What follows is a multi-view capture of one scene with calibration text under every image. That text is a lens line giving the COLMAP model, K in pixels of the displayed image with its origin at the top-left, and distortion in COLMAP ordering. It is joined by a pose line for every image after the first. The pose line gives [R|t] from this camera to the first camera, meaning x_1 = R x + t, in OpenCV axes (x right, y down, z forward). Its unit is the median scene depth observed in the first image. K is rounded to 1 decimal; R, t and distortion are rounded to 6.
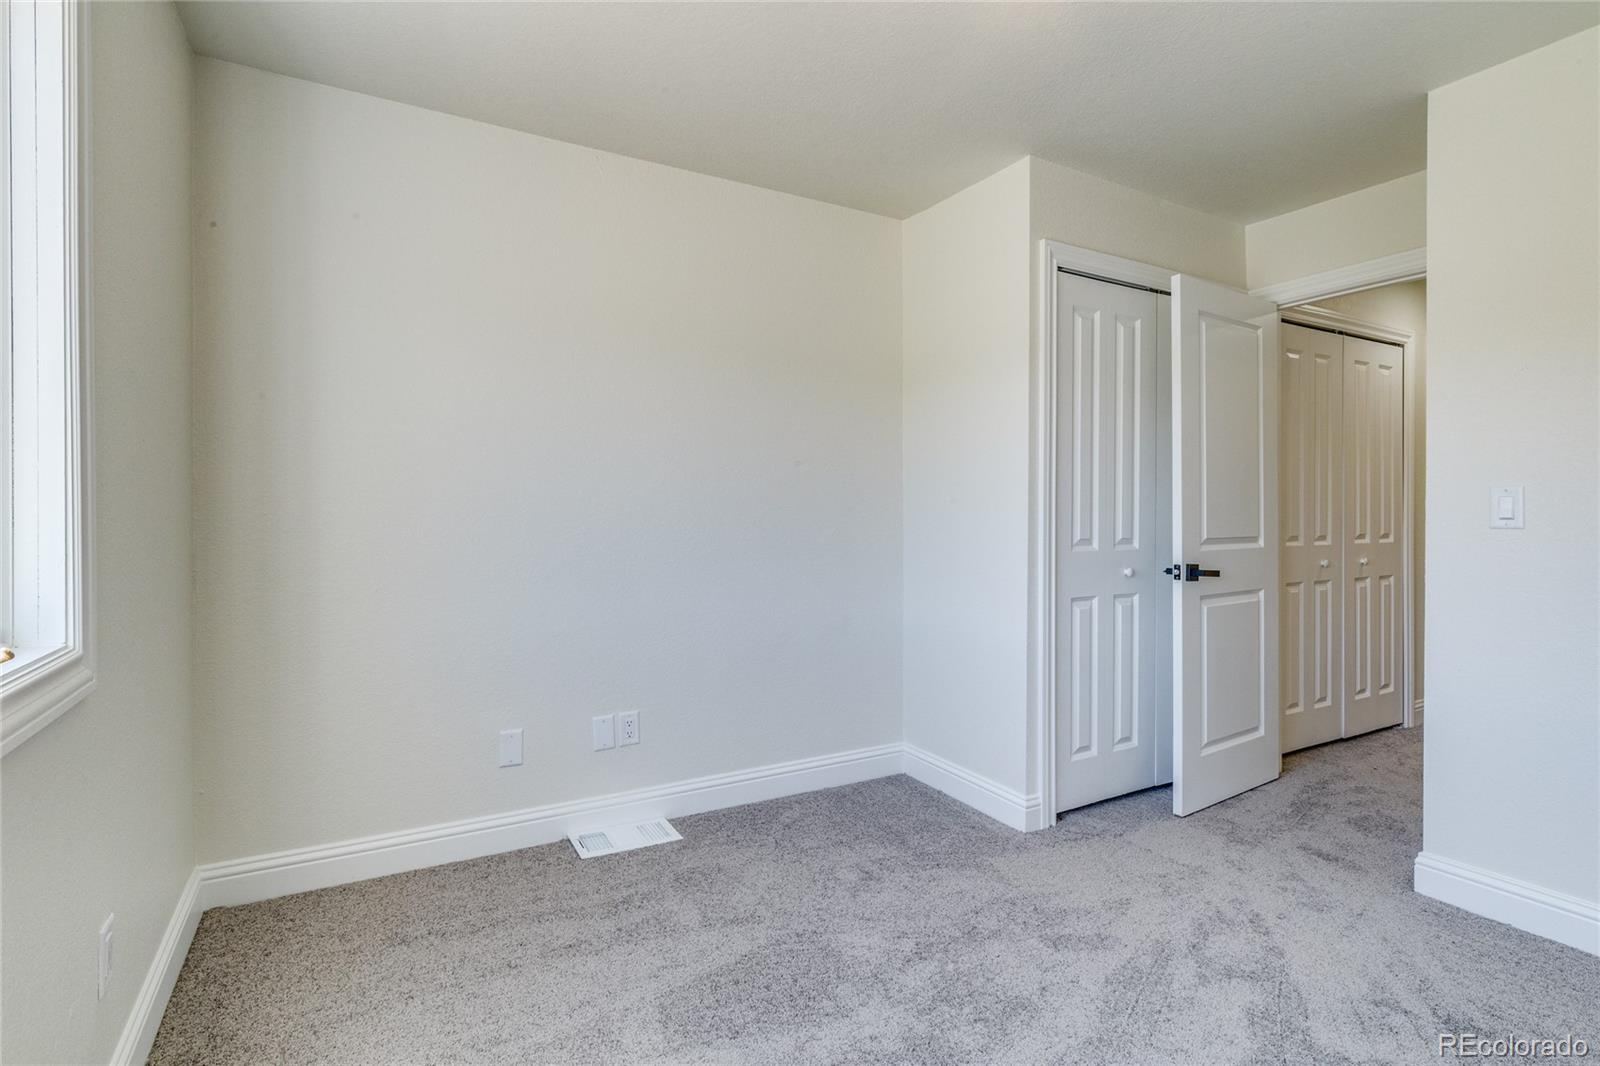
lens RADIAL K [[780.6, 0, 797.9], [0, 780.6, 528.8], [0, 0, 1]] dist [0.000803, 0.000405]
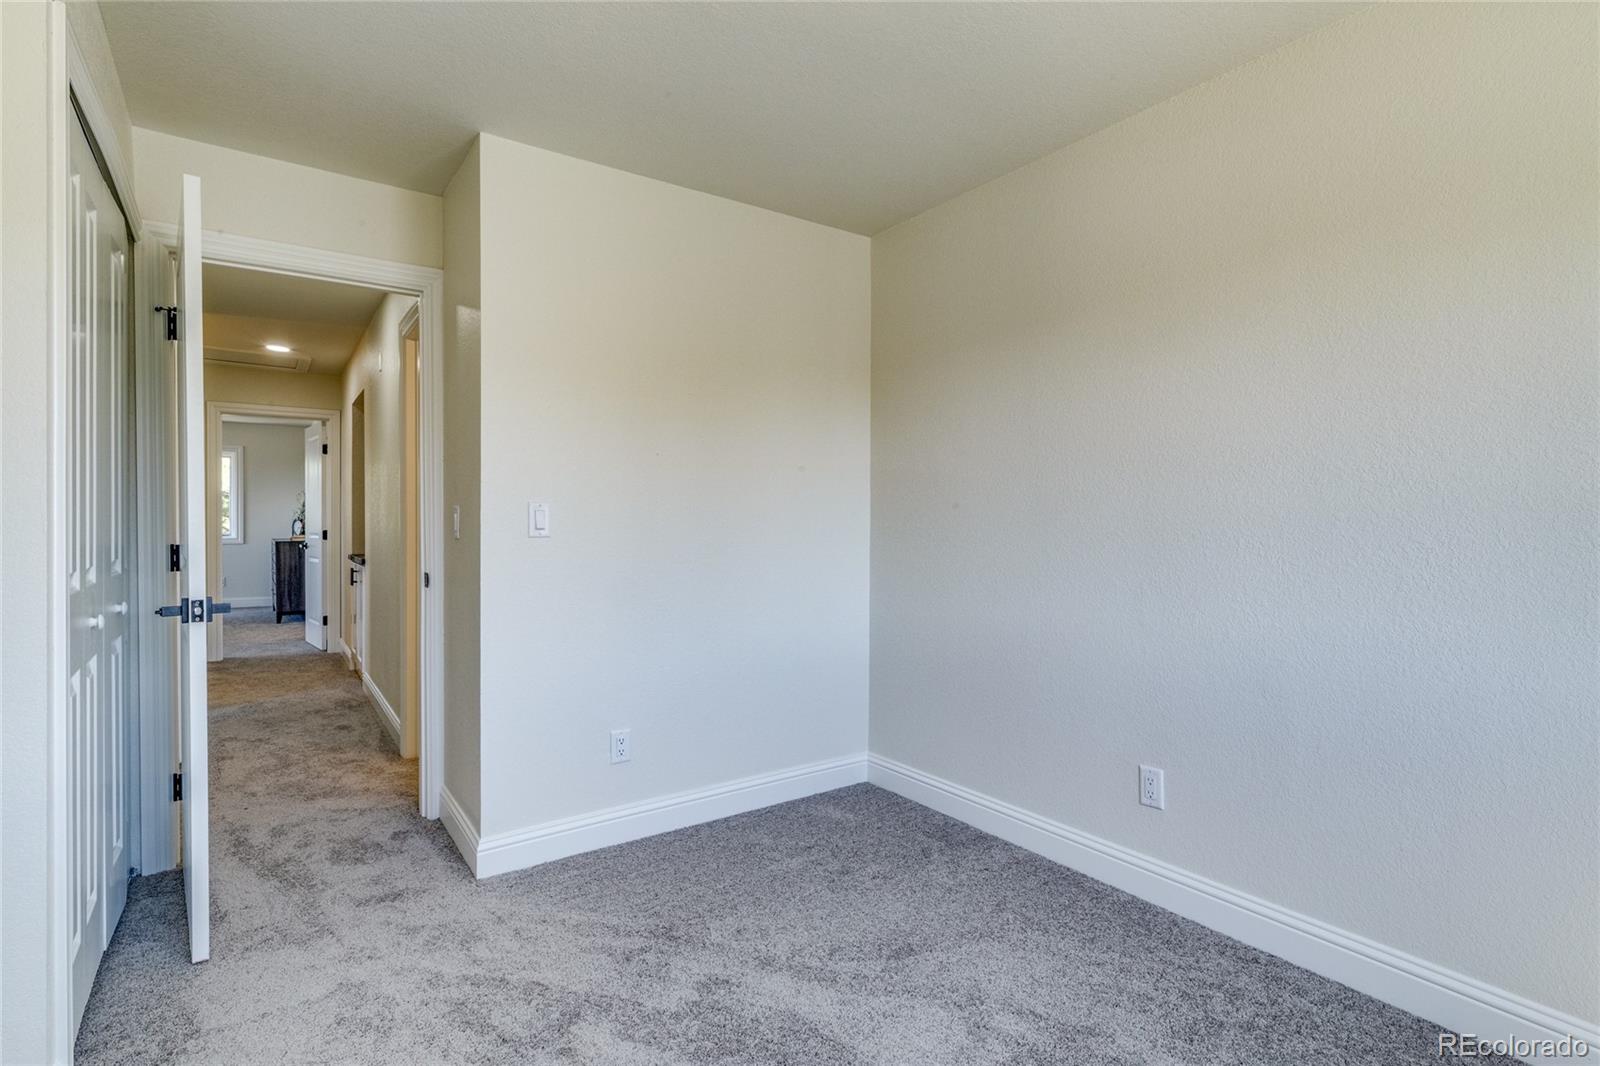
lens RADIAL K [[780.6, 0, 797.9], [0, 780.6, 528.8], [0, 0, 1]] dist [0.000803, 0.000405]
pose [[-0.088167, -0.010770, 0.996047, -0.295984], [0.021409, 0.999690, 0.012705, -0.017634], [-0.995876, 0.022444, -0.087909, 0.627163]]
